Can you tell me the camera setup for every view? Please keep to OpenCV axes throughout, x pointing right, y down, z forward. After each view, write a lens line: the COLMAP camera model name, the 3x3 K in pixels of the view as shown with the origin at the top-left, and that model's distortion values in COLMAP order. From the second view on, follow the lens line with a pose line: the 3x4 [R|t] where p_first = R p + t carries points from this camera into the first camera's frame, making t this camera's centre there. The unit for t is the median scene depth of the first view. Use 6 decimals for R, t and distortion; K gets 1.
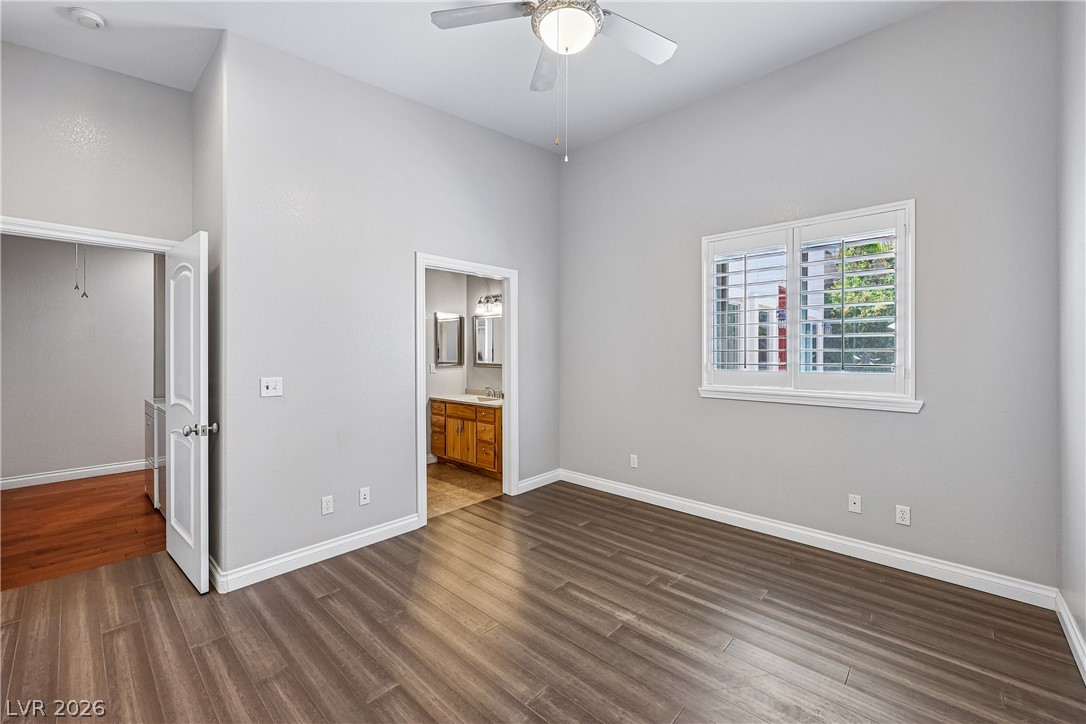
lens RADIAL K [[440.1, 0, 556.9], [0, 440.1, 358.2], [0, 0, 1]] dist [-0.000731, -0.000111]
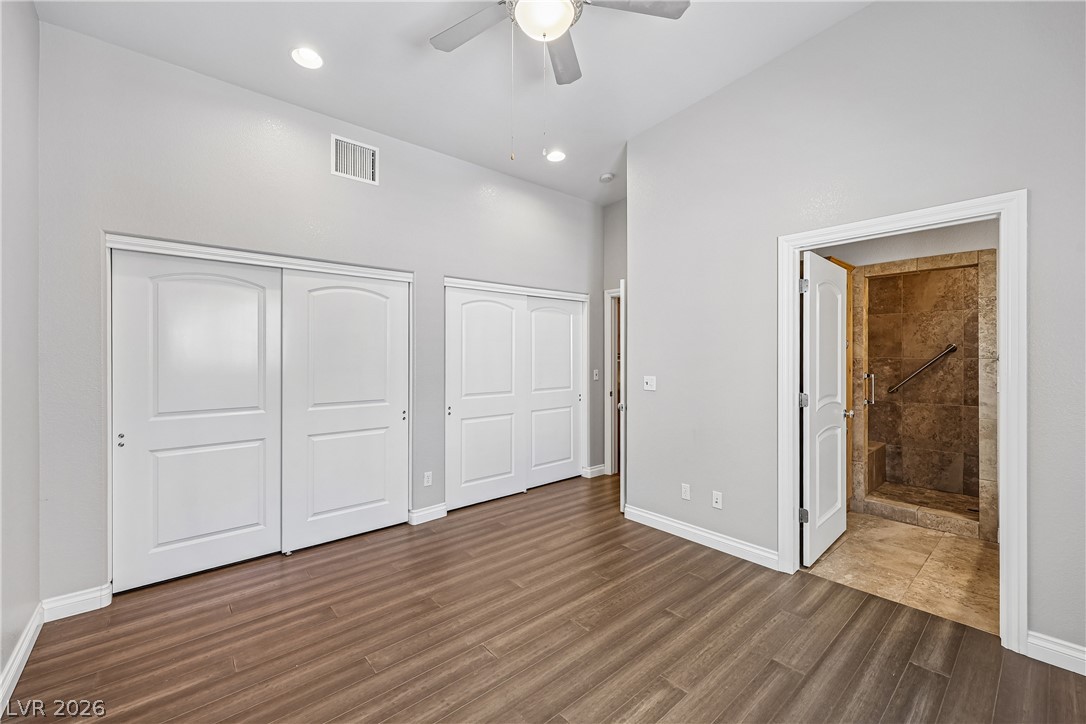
lens RADIAL K [[440.1, 0, 534.9], [0, 440.1, 358.3], [0, 0, 1]] dist [-0.000731, -0.000111]
pose [[-0.136861, 0.006852, -0.990567, 0.397876], [-0.013951, 0.999864, 0.008844, -0.009932], [0.990492, 0.015030, -0.136747, 0.460600]]
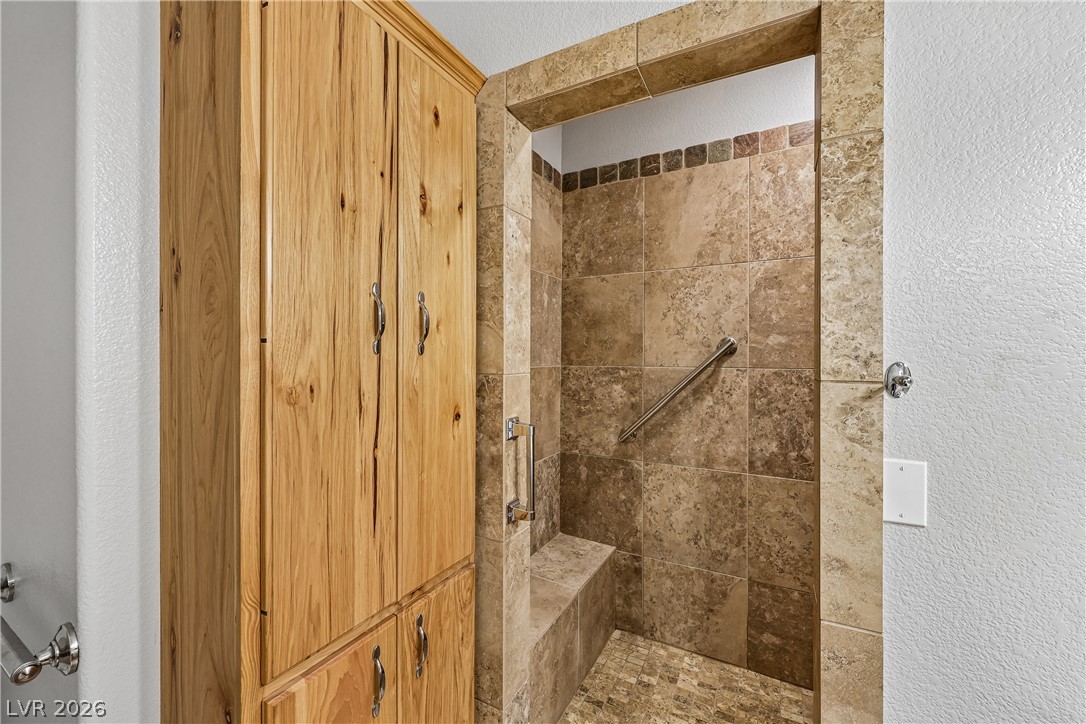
lens RADIAL K [[440.1, 0, 530.6], [0, 440.1, 355.3], [0, 0, 1]] dist [-0.000731, -0.000111]
pose [[0.211009, -0.000292, -0.977484, -0.224638], [-0.023383, 0.999712, -0.005346, -0.020012], [0.977204, 0.023984, 0.210941, 0.899495]]
